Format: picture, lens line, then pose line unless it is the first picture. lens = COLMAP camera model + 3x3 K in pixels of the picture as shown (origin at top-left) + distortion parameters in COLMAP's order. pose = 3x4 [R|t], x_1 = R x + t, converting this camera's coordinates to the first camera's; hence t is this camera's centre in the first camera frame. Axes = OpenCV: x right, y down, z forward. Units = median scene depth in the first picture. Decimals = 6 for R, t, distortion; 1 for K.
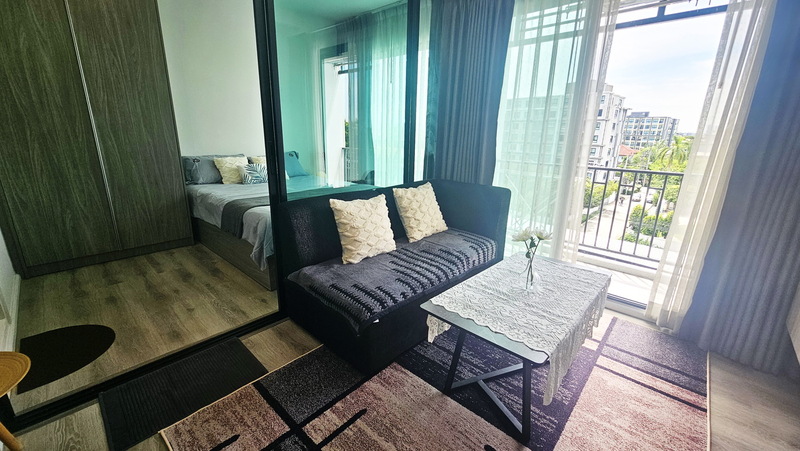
lens RADIAL K [[326.6, 0, 397.5], [0, 326.6, 221.1], [0, 0, 1]] dist [-0.000792, 0.000573]
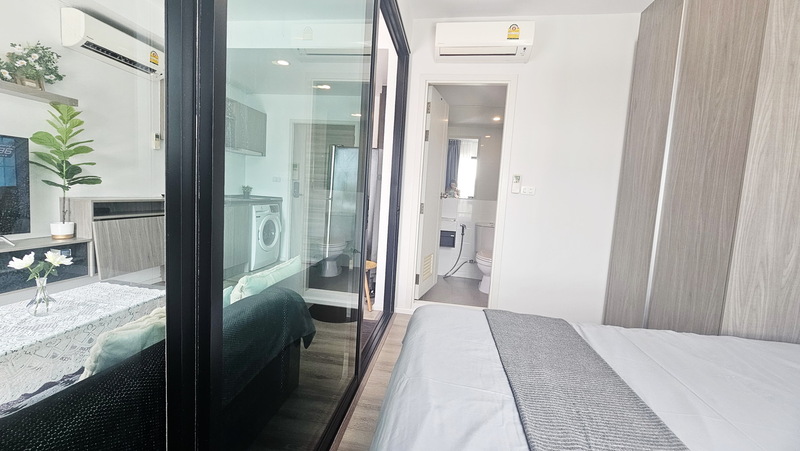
lens RADIAL K [[326.6, 0, 398.6], [0, 326.6, 221.6], [0, 0, 1]] dist [-0.000792, 0.000573]
pose [[-0.823835, -0.020496, -0.566459, 0.061946], [-0.225358, 0.928813, 0.294144, -0.423547], [0.520106, 0.369982, -0.769807, 1.622888]]
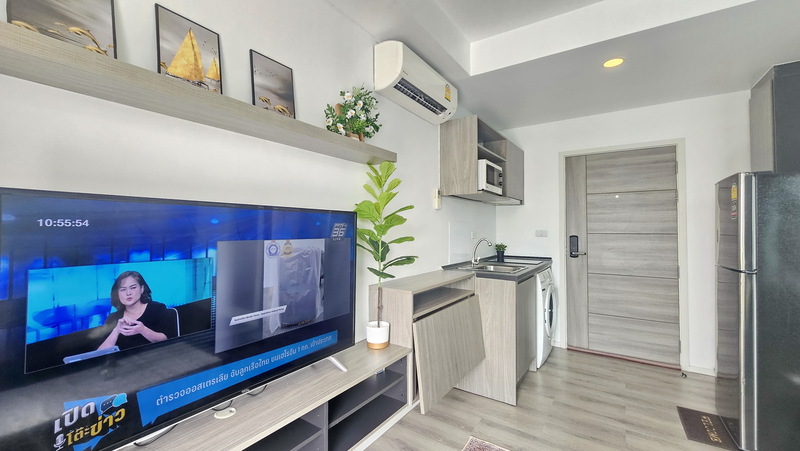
lens RADIAL K [[326.6, 0, 398.9], [0, 326.6, 222.1], [0, 0, 1]] dist [-0.000792, 0.000573]
pose [[-0.987163, -0.023660, -0.157953, 0.481510], [-0.061574, 0.968896, 0.239686, -0.256021], [0.147369, 0.246335, -0.957915, 0.829216]]
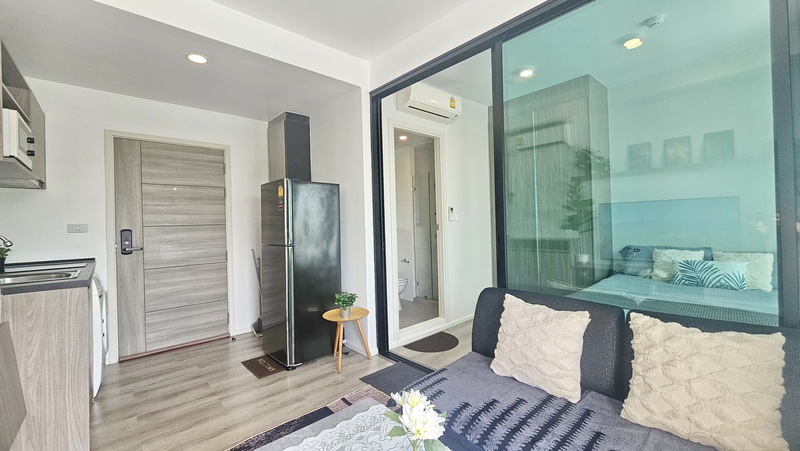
lens RADIAL K [[326.6, 0, 397.9], [0, 326.6, 221.1], [0, 0, 1]] dist [-0.000792, 0.000573]
pose [[-0.085074, -0.022659, -0.996117, 0.675481], [-0.240949, 0.970537, -0.001499, -0.172934], [0.966802, 0.239886, -0.088027, 0.676216]]
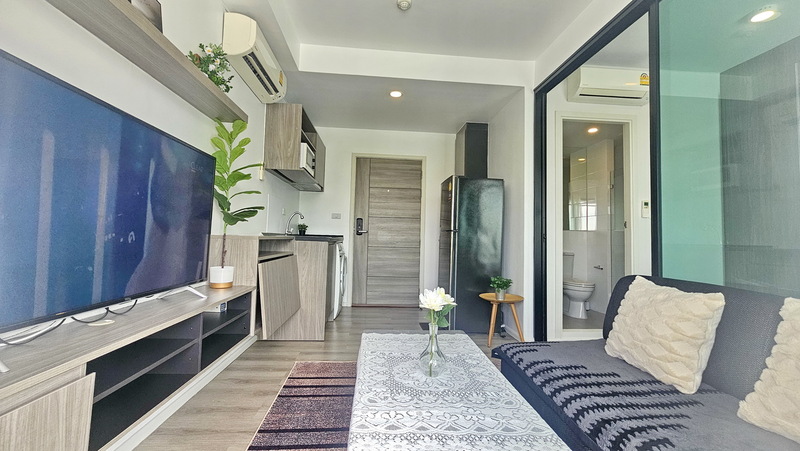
lens RADIAL K [[326.6, 0, 397.7], [0, 326.6, 221.3], [0, 0, 1]] dist [-0.000792, 0.000573]
pose [[-0.673025, -0.074270, -0.735881, 0.747488], [-0.234020, 0.965213, 0.116615, -0.139807], [0.701621, 0.250696, -0.666993, 0.998836]]
